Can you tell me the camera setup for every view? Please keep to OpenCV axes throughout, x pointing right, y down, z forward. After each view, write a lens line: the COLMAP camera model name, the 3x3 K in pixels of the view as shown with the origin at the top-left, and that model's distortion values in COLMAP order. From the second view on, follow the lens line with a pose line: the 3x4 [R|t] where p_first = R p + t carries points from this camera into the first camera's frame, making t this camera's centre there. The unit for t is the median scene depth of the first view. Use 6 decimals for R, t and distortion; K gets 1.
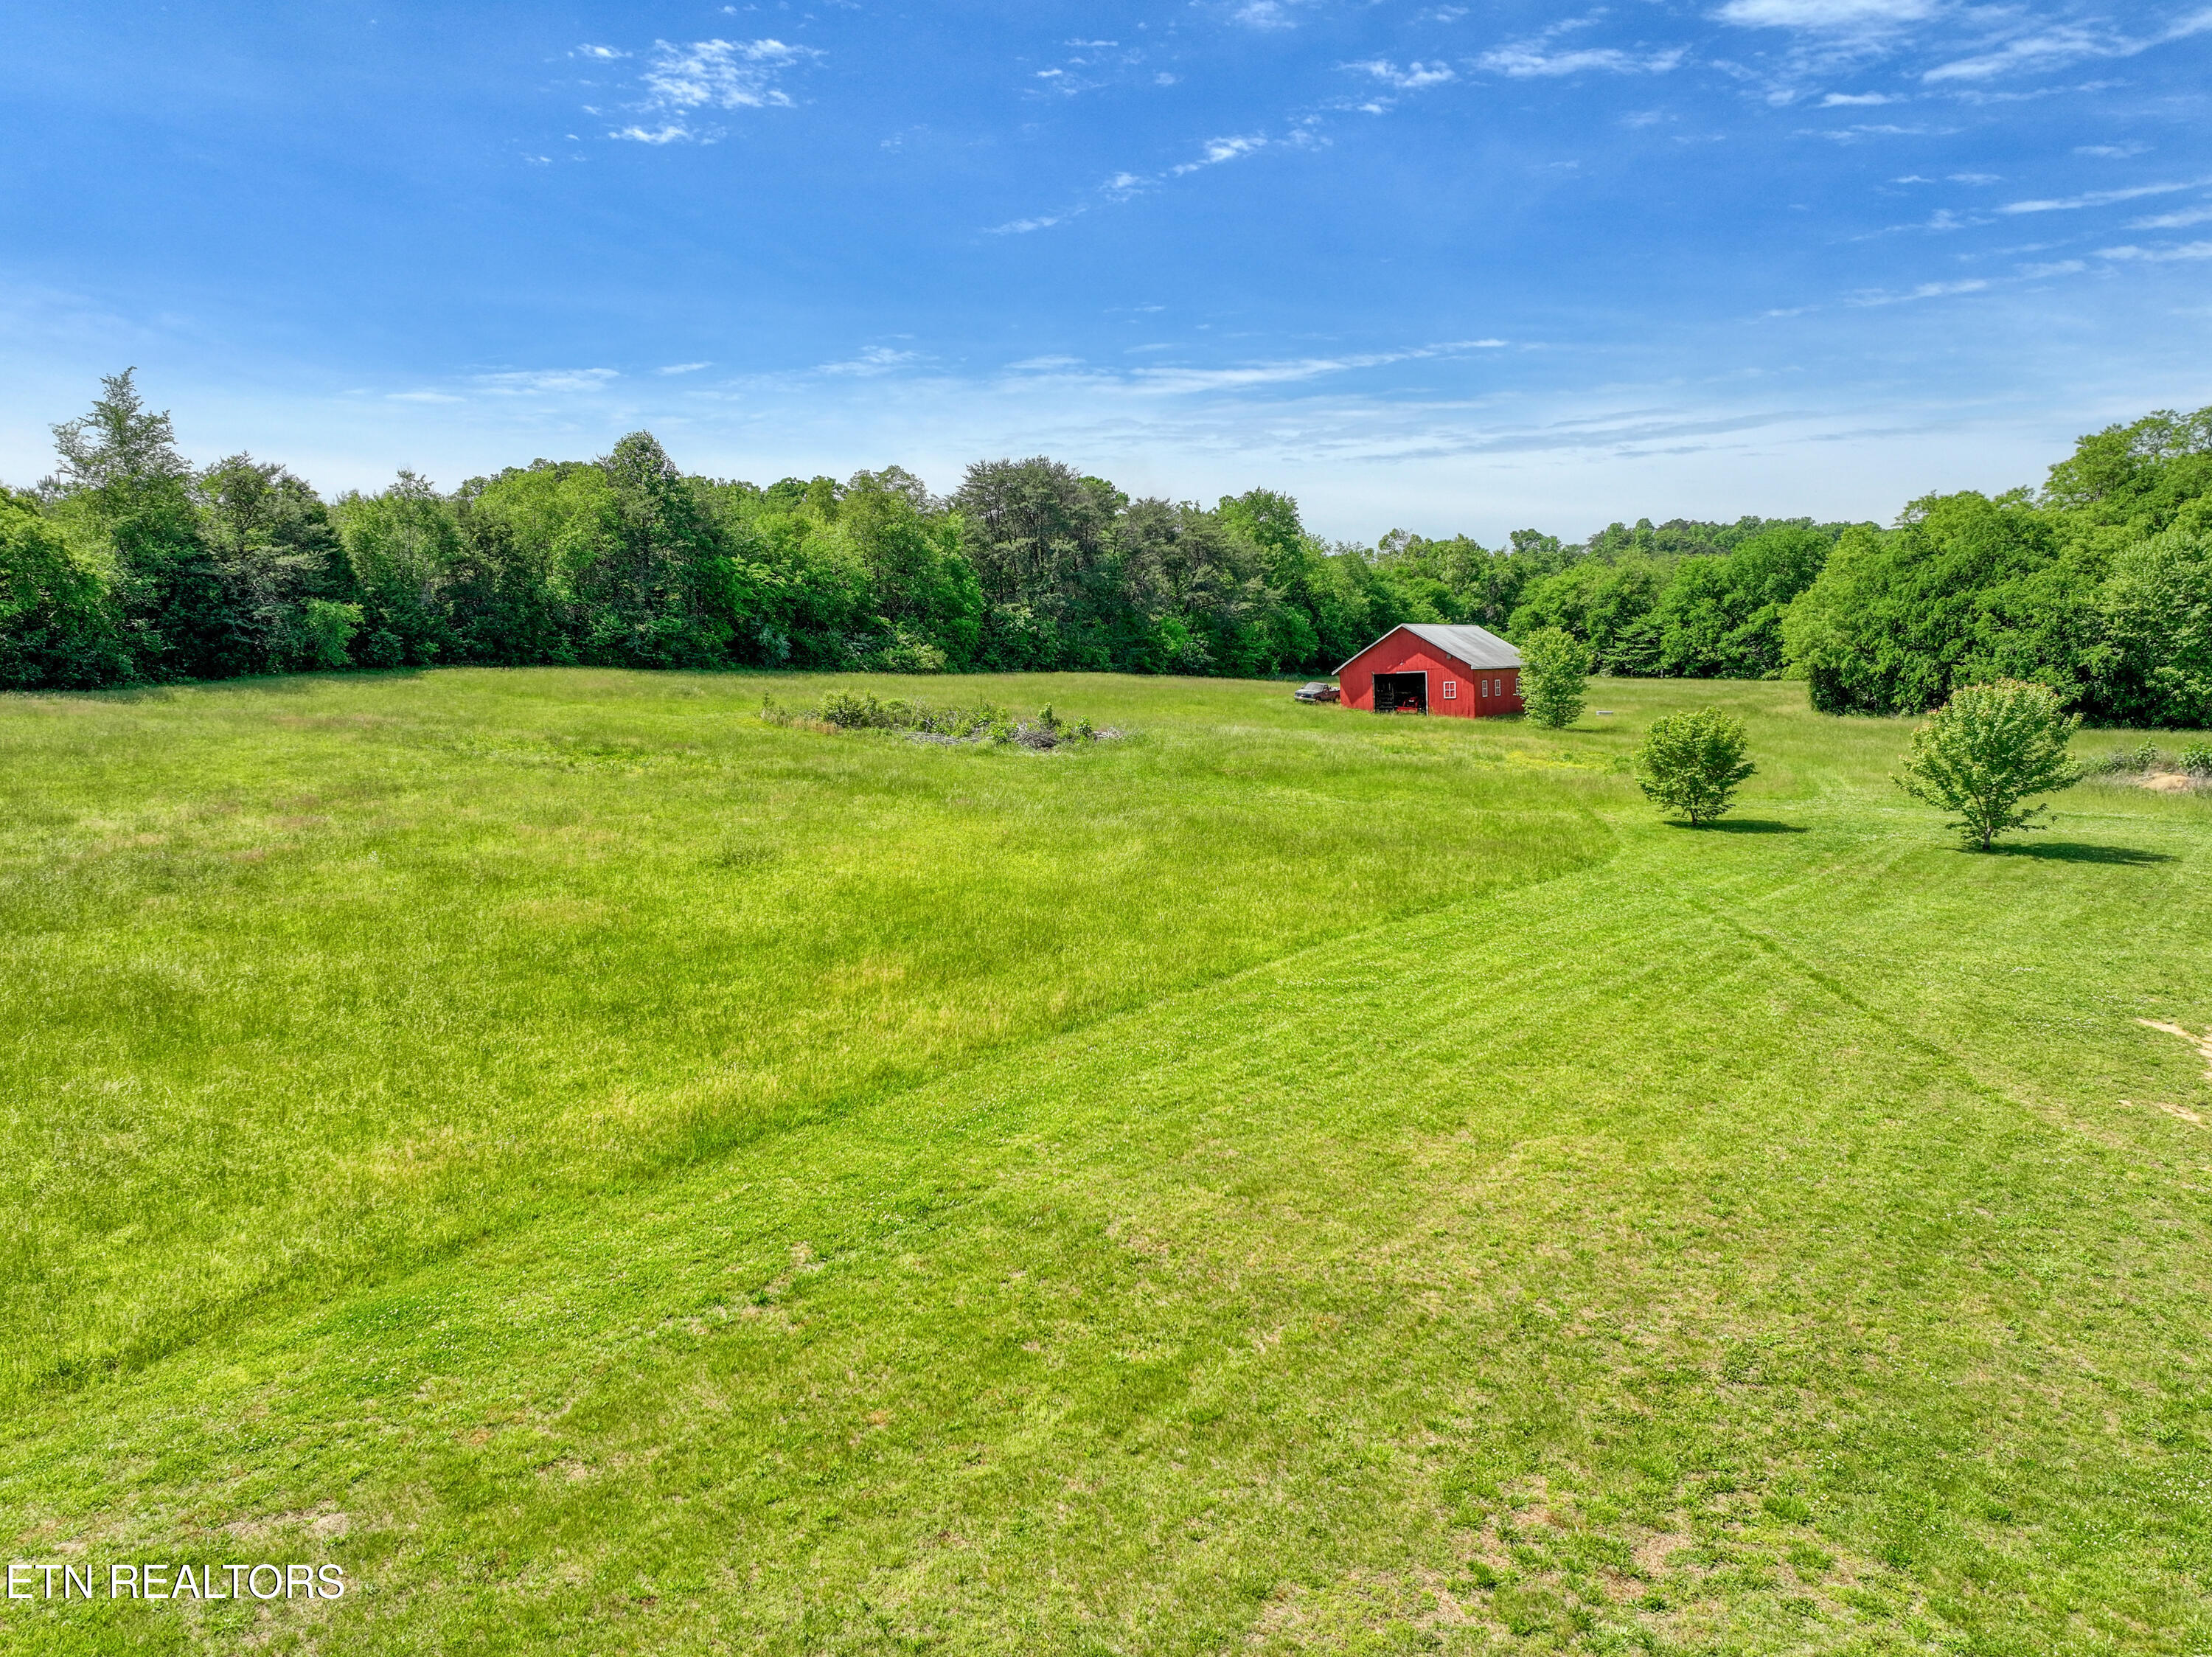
lens RADIAL K [[1530.6, 0, 1093.5], [0, 1530.6, 752.7], [0, 0, 1]] dist [-0.003802, 0.020732]
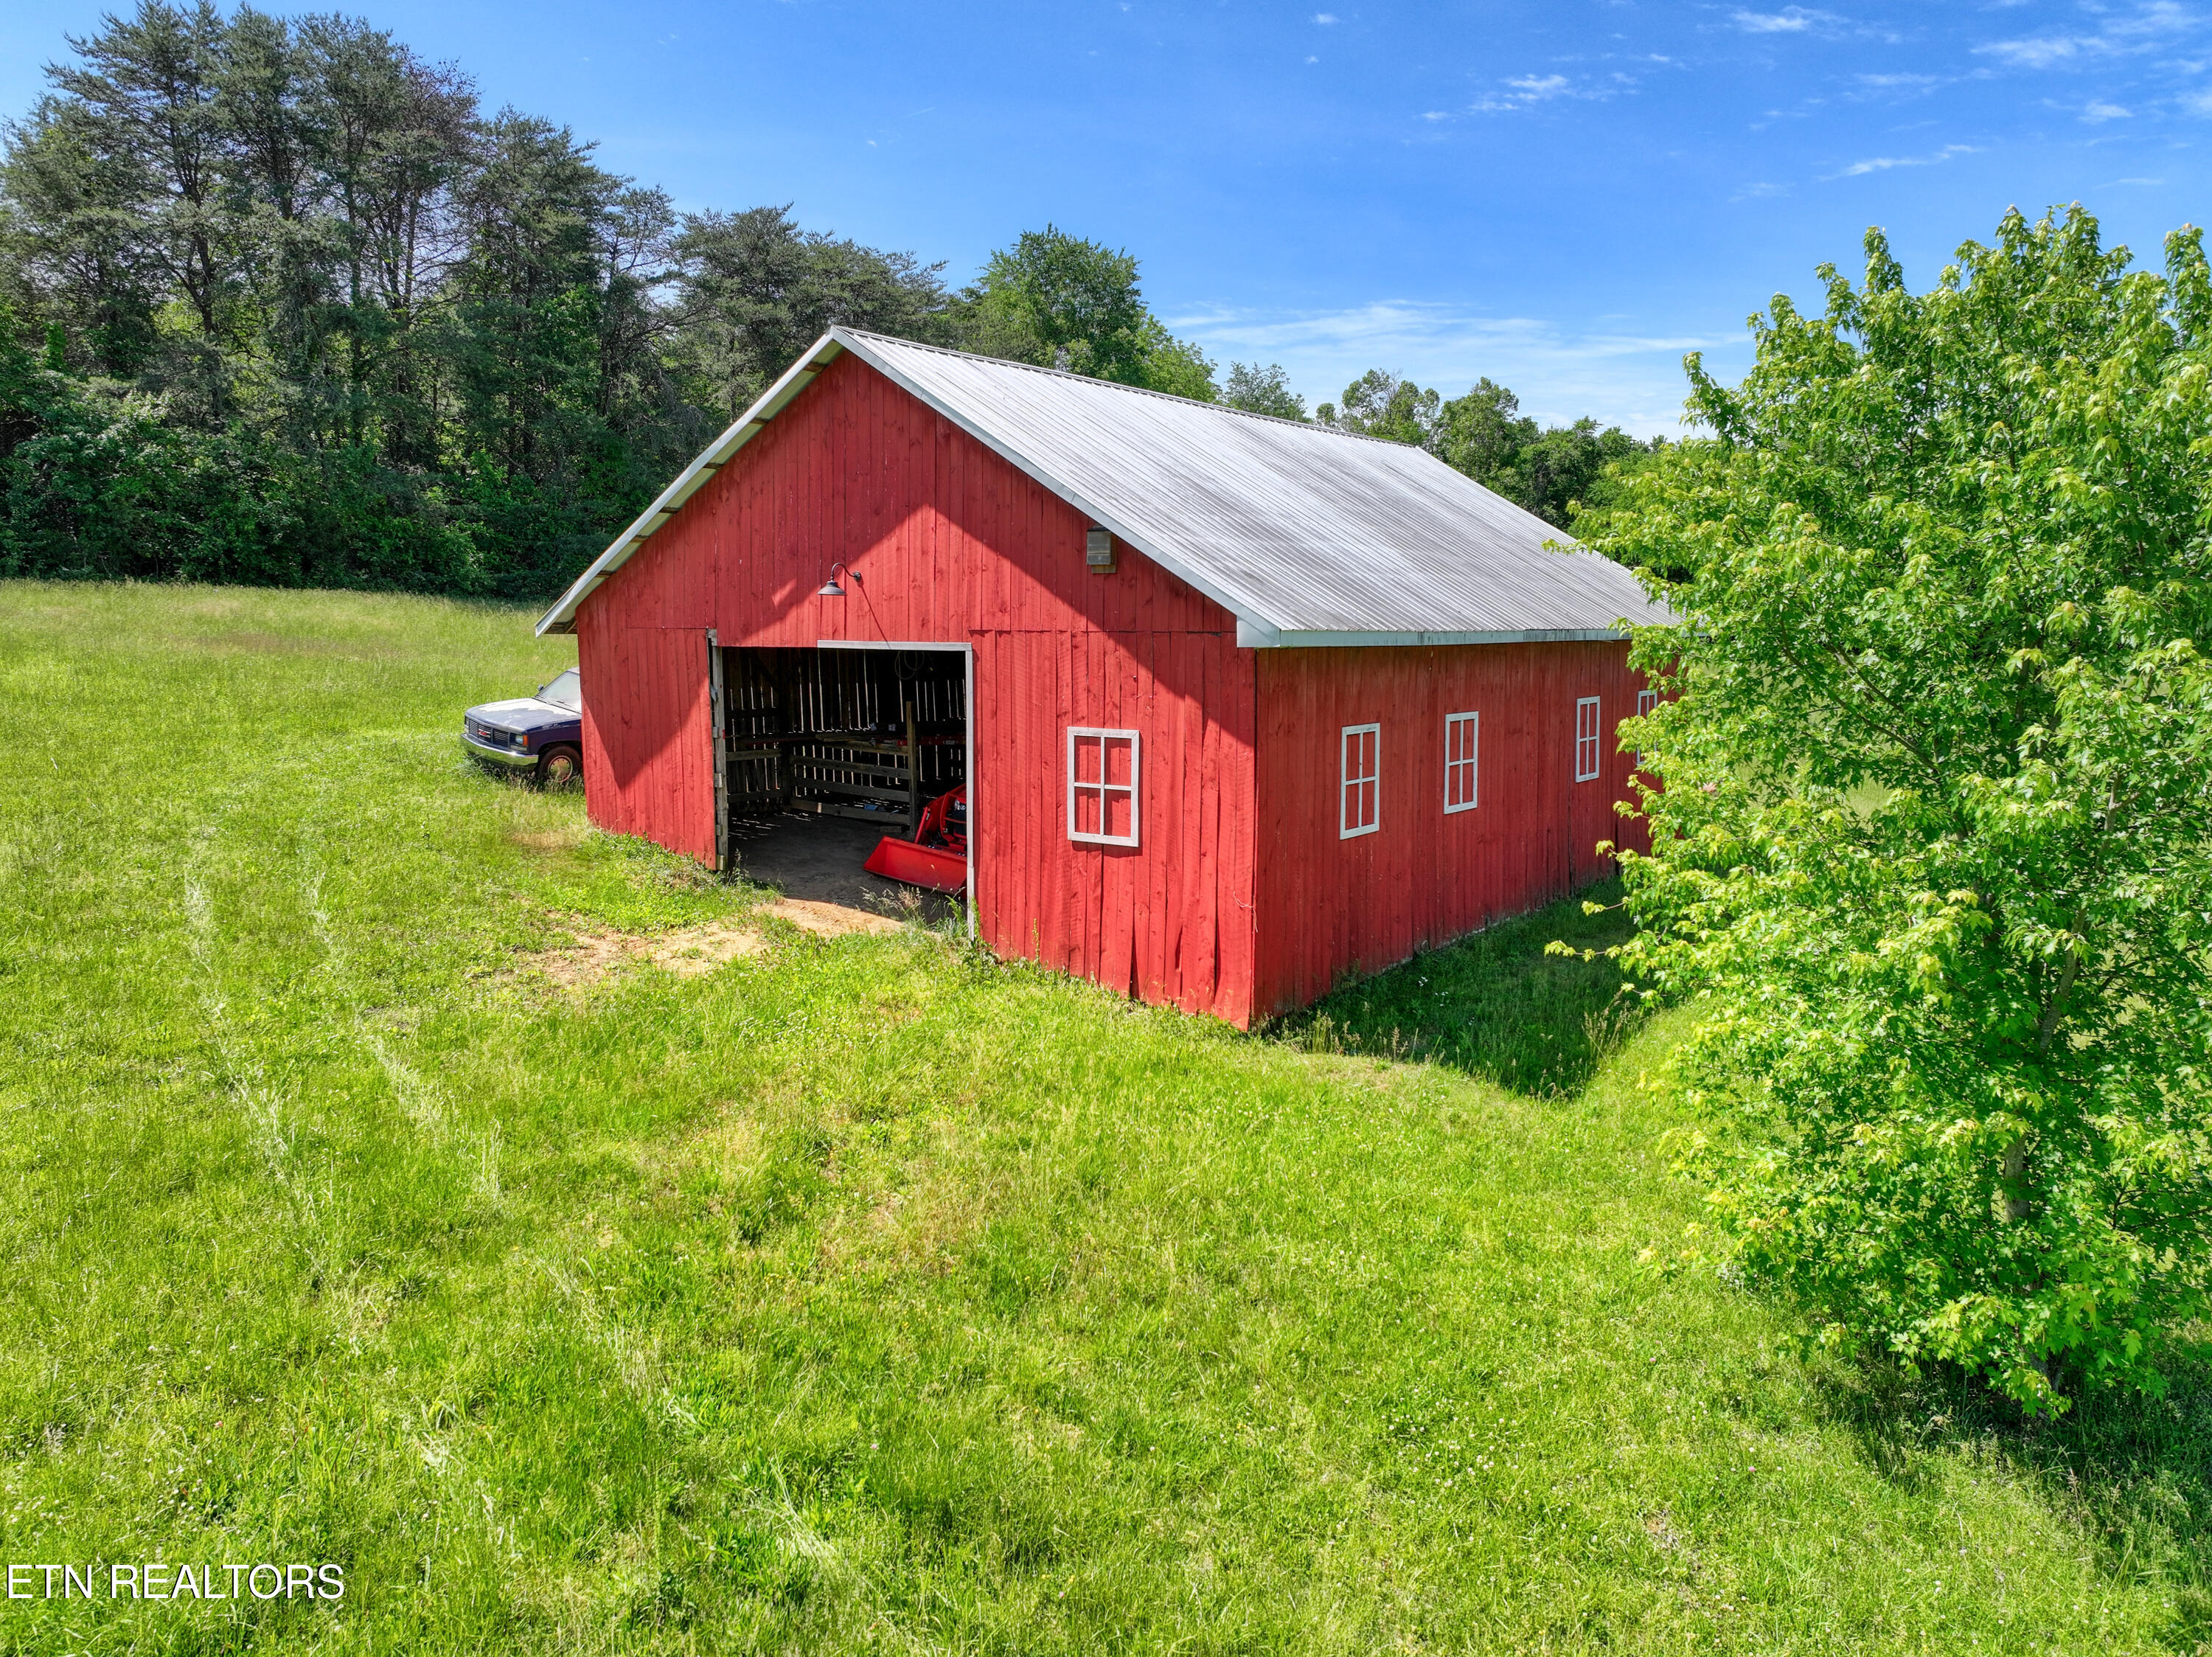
lens RADIAL K [[1530.6, 0, 1093.5], [0, 1530.6, 752.7], [0, 0, 1]] dist [-0.003802, 0.020732]
pose [[0.998763, 0.040283, -0.029133, 0.230378], [-0.039039, 0.998352, 0.042072, -0.048664], [0.030780, -0.040883, 0.998690, 0.842278]]
